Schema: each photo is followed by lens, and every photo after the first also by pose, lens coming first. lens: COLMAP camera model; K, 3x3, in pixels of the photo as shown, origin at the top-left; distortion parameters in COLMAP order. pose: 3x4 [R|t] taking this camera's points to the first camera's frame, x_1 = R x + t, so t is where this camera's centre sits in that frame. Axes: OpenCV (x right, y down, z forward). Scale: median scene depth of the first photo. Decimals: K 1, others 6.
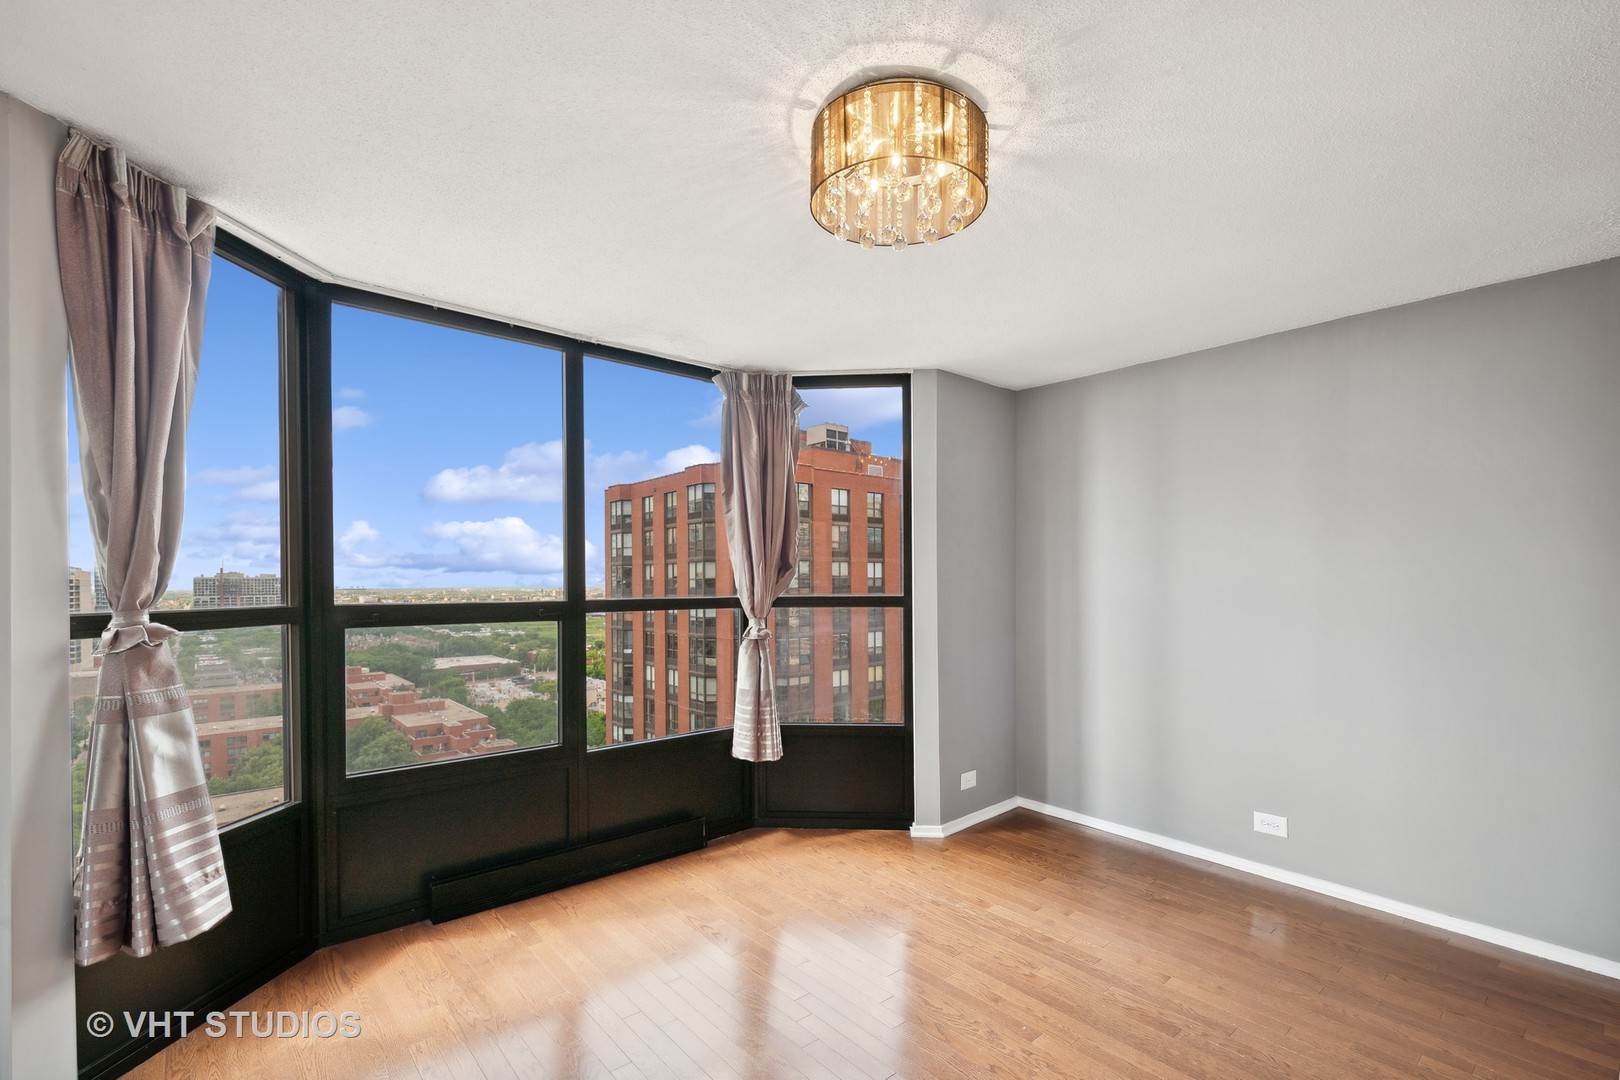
lens RADIAL K [[708.3, 0, 840.8], [0, 708.3, 586.2], [0, 0, 1]] dist [0.001610, 0.000069]
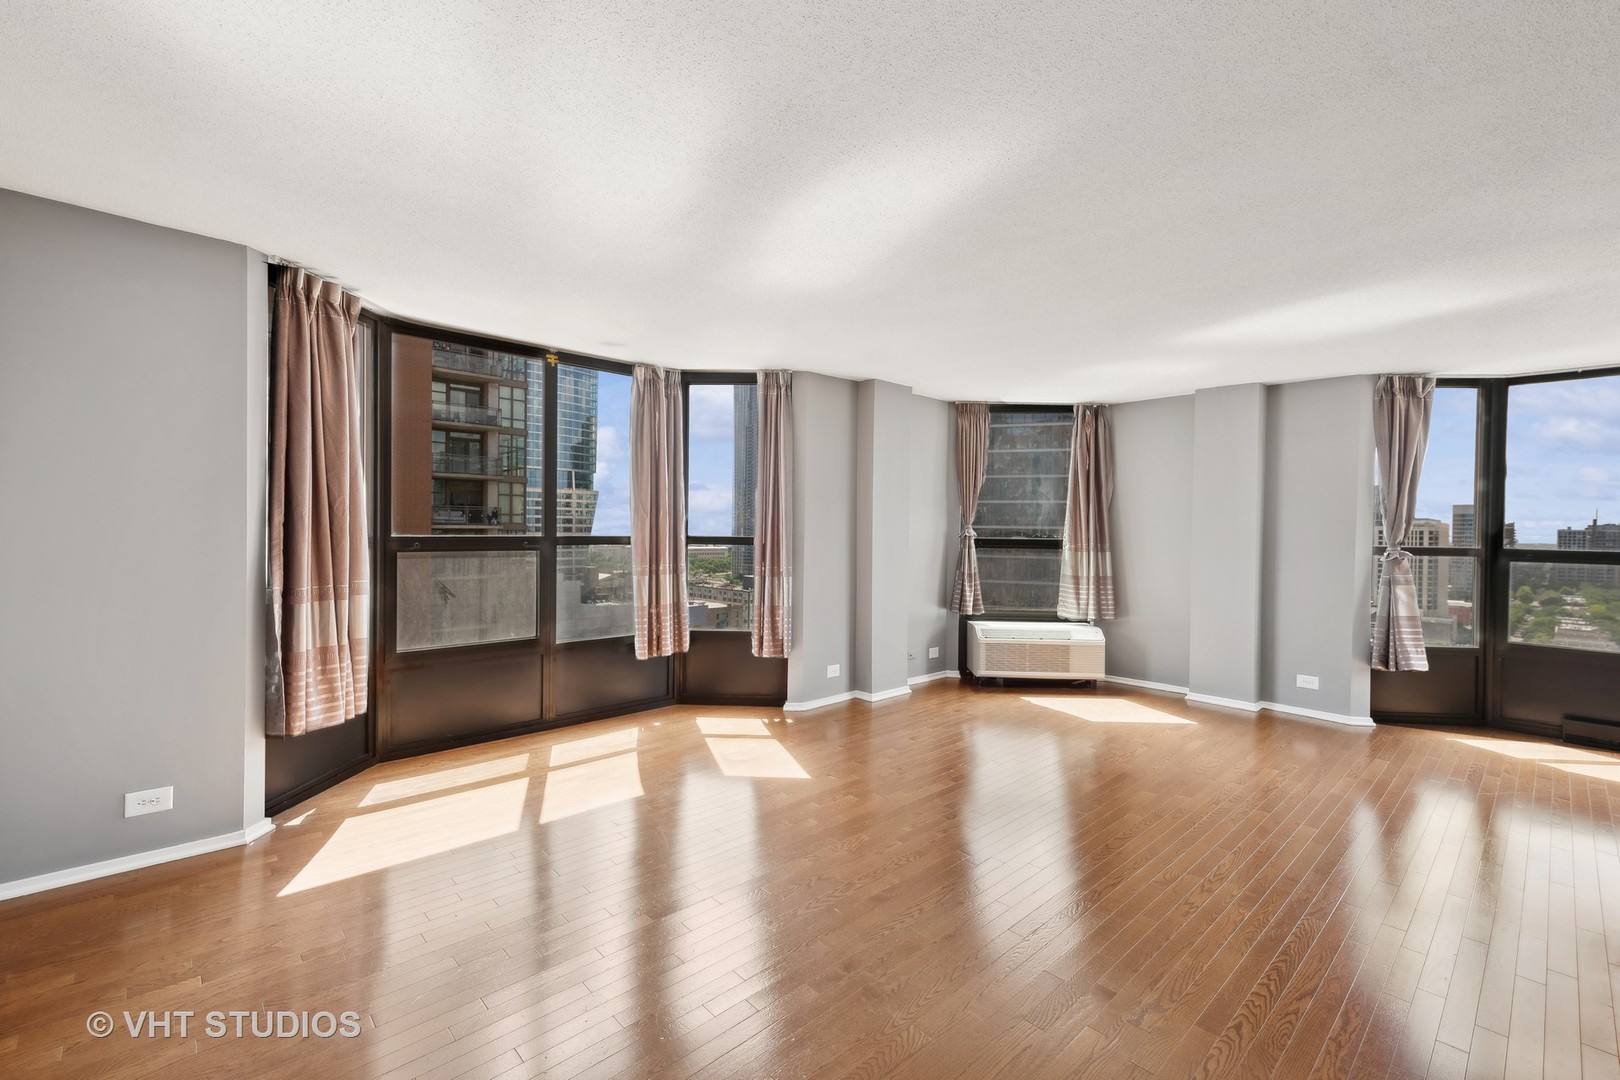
lens RADIAL K [[710.7, 0, 769.6], [0, 710.7, 535.0], [0, 0, 1]] dist [0.002008, -0.000224]
pose [[-0.004664, 0.015822, -0.999864, 0.816038], [-0.021490, 0.999642, 0.015919, 0.001838], [0.999758, 0.021561, -0.004323, -0.647331]]
